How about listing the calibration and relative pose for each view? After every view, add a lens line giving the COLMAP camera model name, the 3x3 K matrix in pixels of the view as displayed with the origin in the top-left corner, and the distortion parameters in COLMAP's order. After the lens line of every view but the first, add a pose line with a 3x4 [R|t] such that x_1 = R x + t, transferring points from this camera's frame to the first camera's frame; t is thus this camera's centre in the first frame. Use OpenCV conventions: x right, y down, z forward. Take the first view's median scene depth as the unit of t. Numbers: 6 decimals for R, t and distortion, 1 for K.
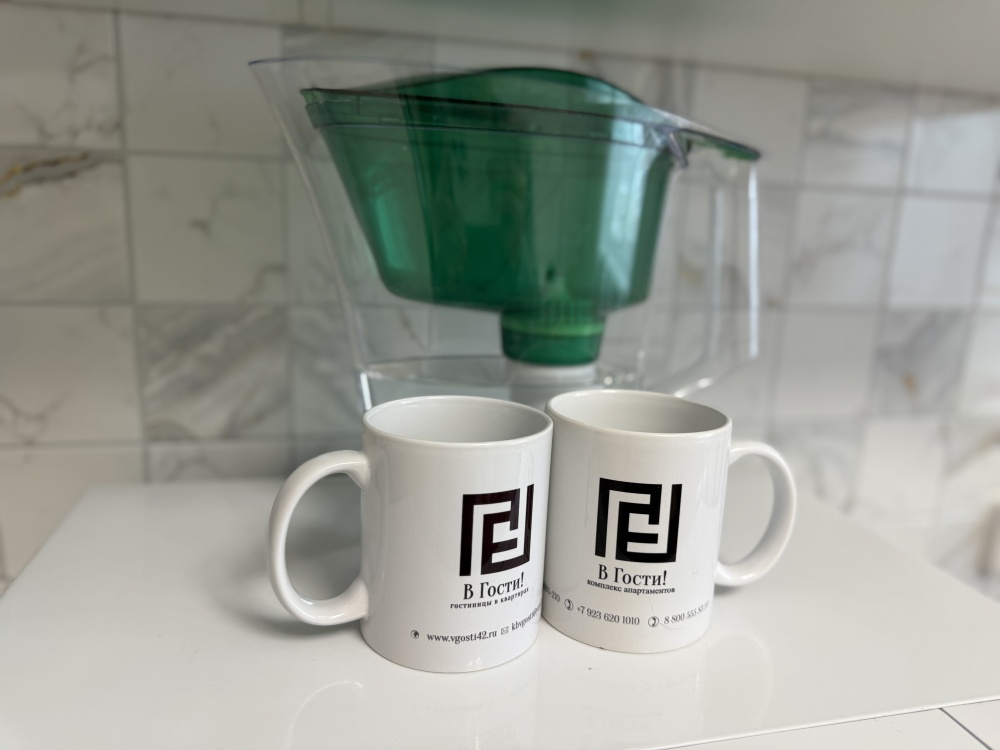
lens RADIAL K [[713.7, 0, 499.0], [0, 713.7, 377.3], [0, 0, 1]] dist [0.057694, -0.075431]
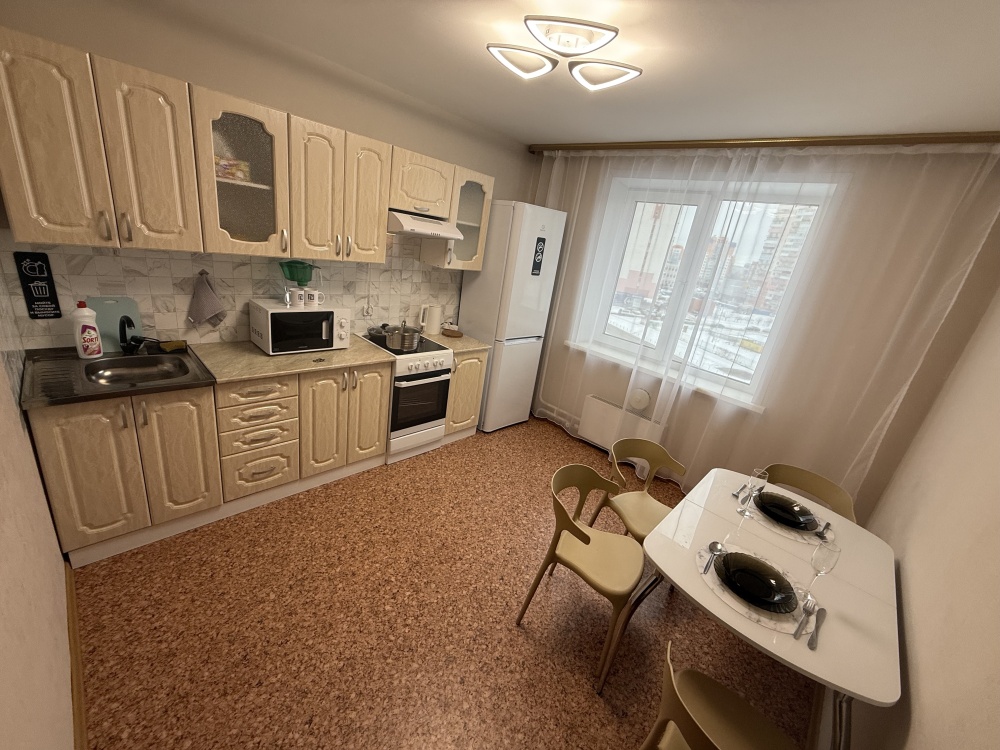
lens RADIAL K [[403.2, 0, 491.3], [0, 403.2, 375.1], [0, 0, 1]] dist [-0.001031, 0.000486]
pose [[0.846992, -0.100571, 0.522005, -0.869748], [0.011091, 0.985071, 0.171792, 0.304797], [-0.531489, -0.139717, 0.835463, -6.120538]]
